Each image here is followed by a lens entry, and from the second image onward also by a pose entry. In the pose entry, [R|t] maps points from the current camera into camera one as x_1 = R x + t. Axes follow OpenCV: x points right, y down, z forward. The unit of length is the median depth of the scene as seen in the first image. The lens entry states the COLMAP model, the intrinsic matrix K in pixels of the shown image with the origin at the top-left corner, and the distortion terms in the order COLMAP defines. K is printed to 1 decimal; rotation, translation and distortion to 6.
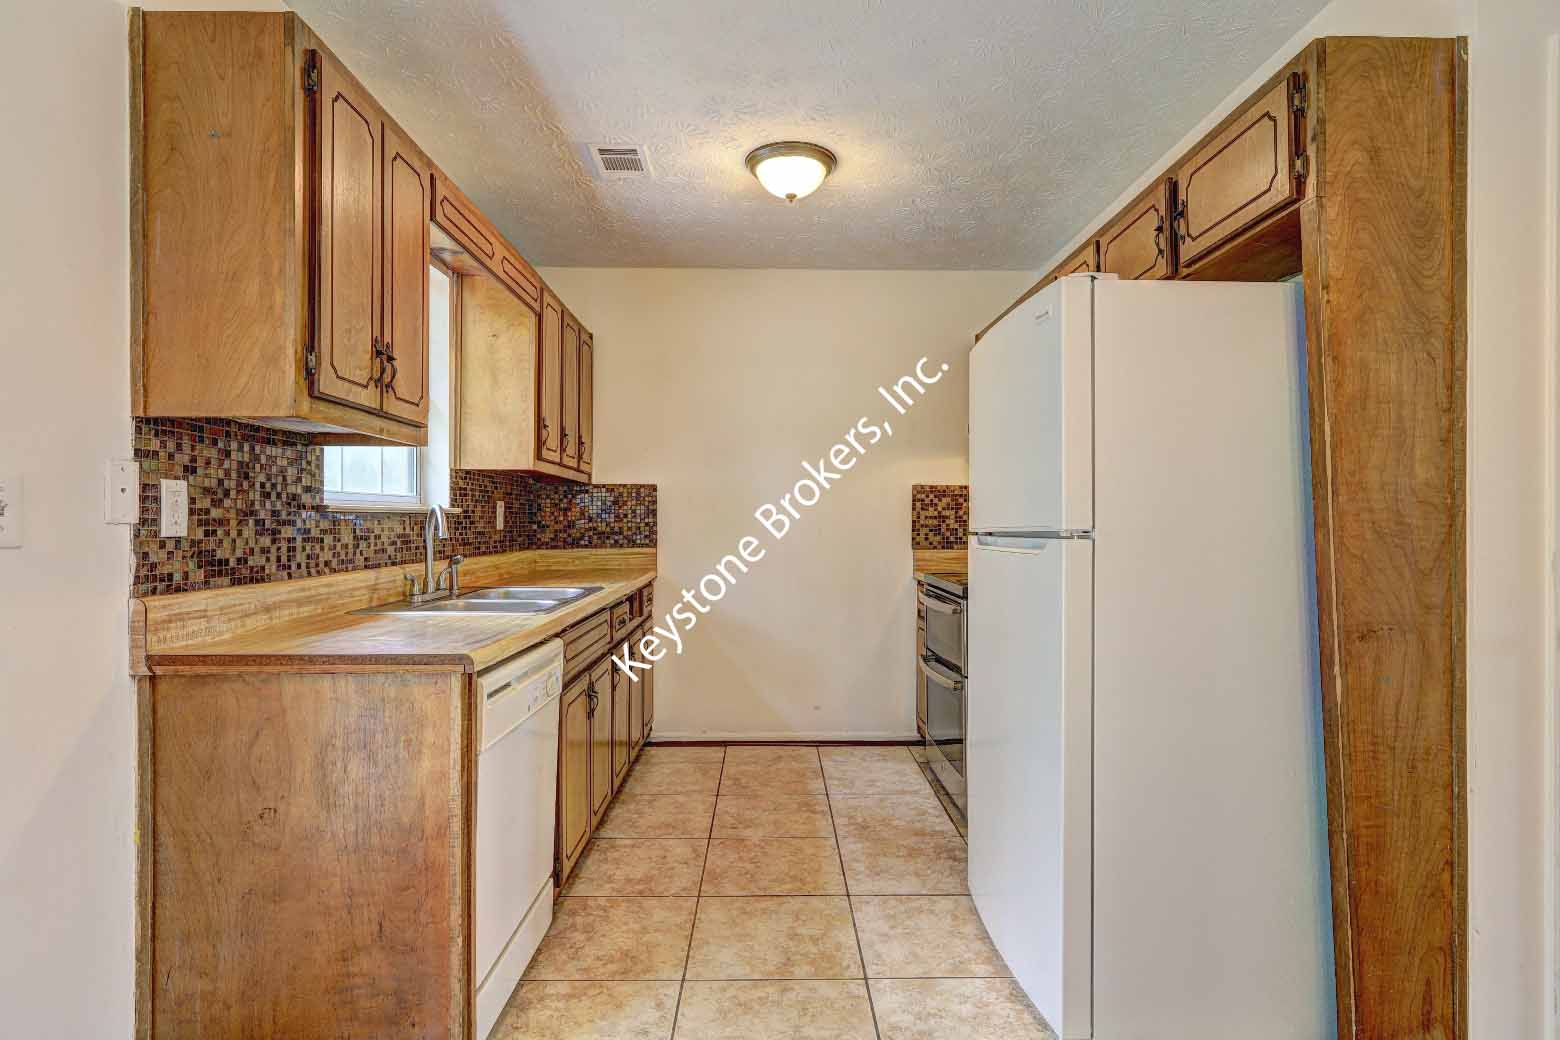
lens RADIAL K [[830.2, 0, 780.0], [0, 830.2, 520.0], [0, 0, 1]] dist [-0.000455, -0.000136]
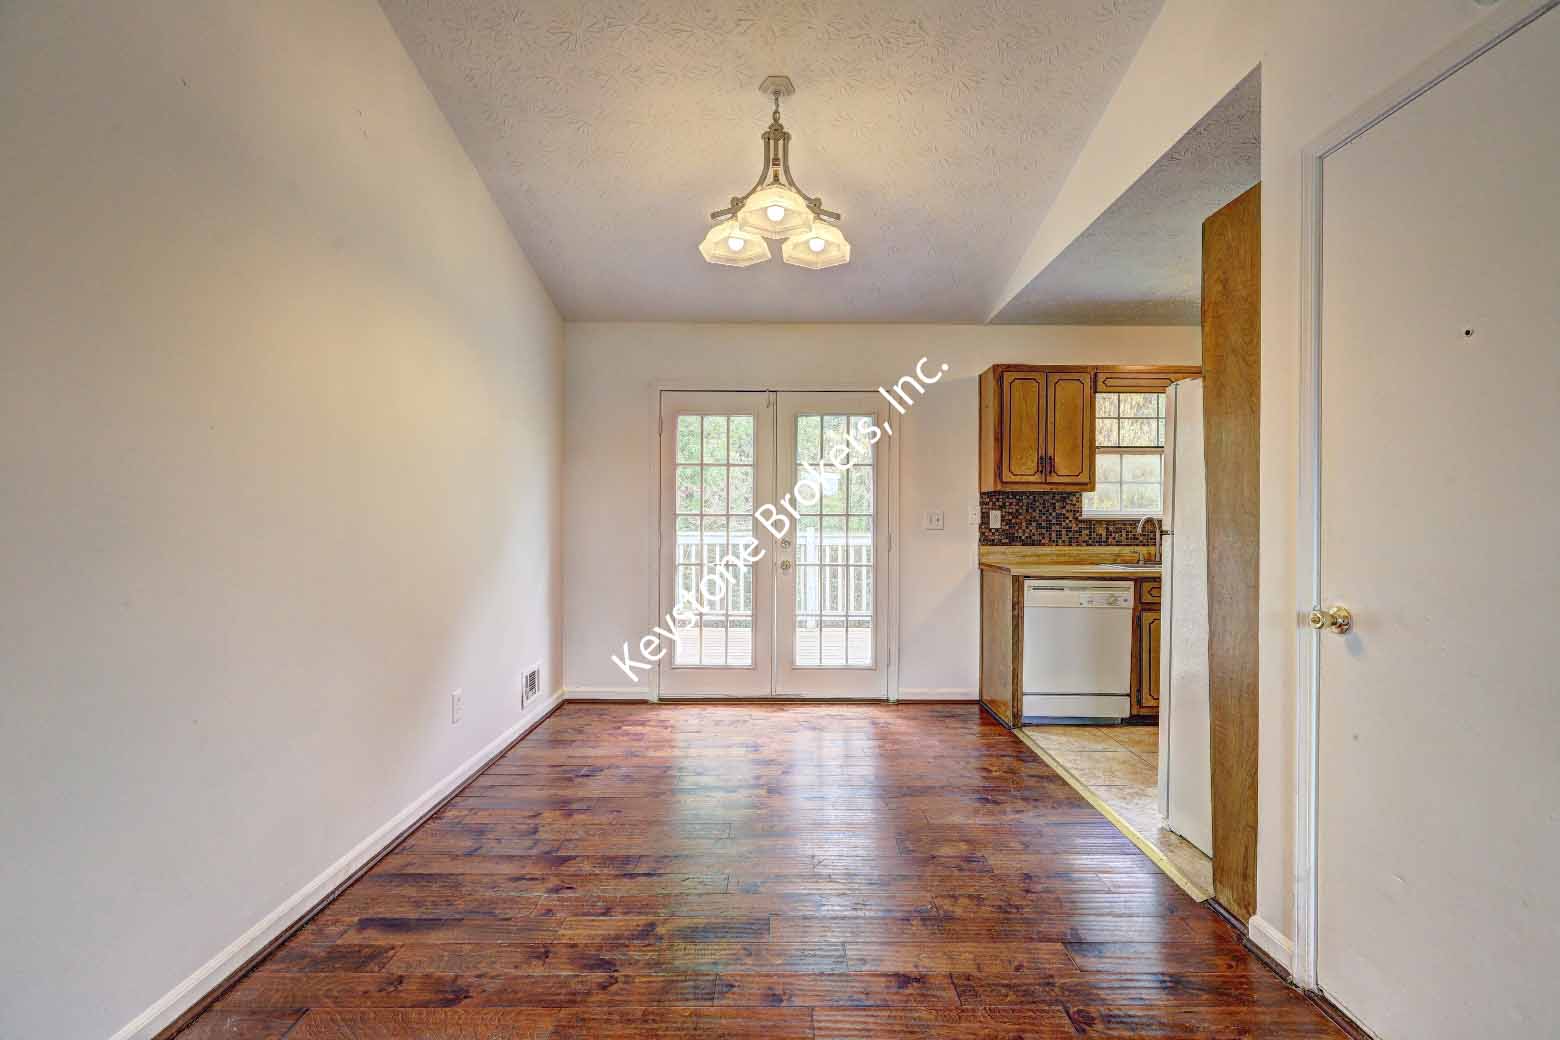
lens RADIAL K [[697.7, 0, 780.0], [0, 697.7, 520.0], [0, 0, 1]] dist [0.000134, 0.000038]
pose [[-0.018404, -0.002074, -0.999828, 1.734500], [-0.006486, 0.999977, -0.001955, -0.000470], [0.999810, 0.006449, -0.018417, 0.184747]]
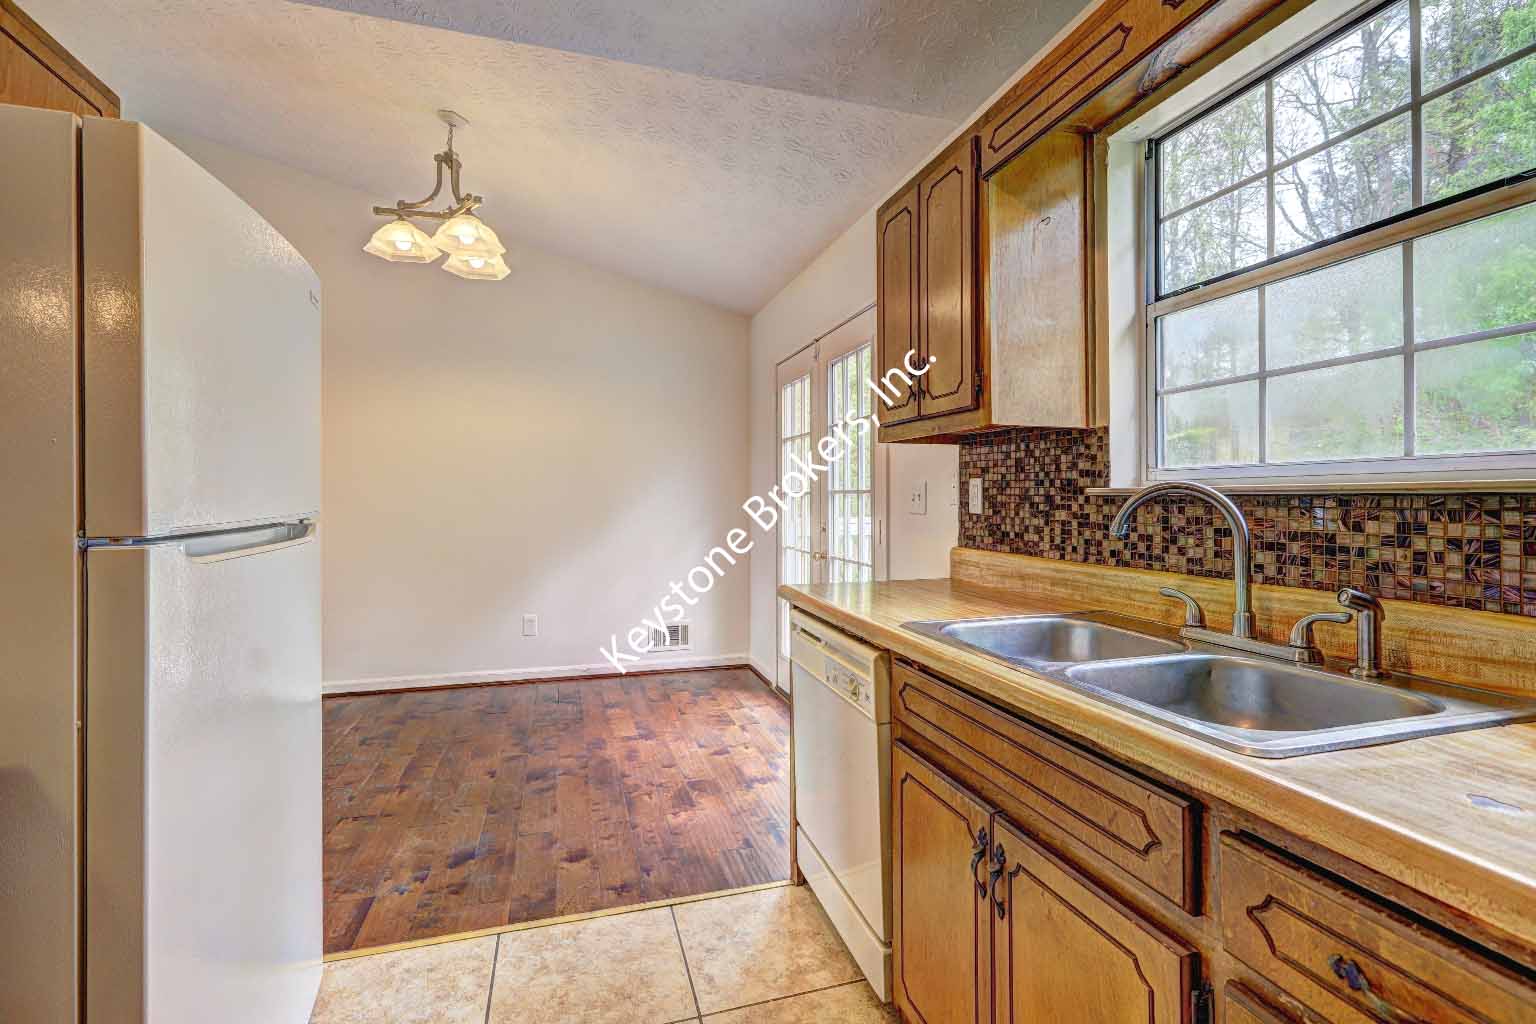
lens RADIAL K [[686.3, 0, 764.8], [0, 686.3, 493.6], [0, 0, 1]] dist [-0.000629, -0.000065]
pose [[-0.963125, -0.002454, -0.269043, 0.018349], [-0.001286, 0.999989, -0.004517, -0.010108], [0.269051, -0.004005, -0.963118, 1.882464]]
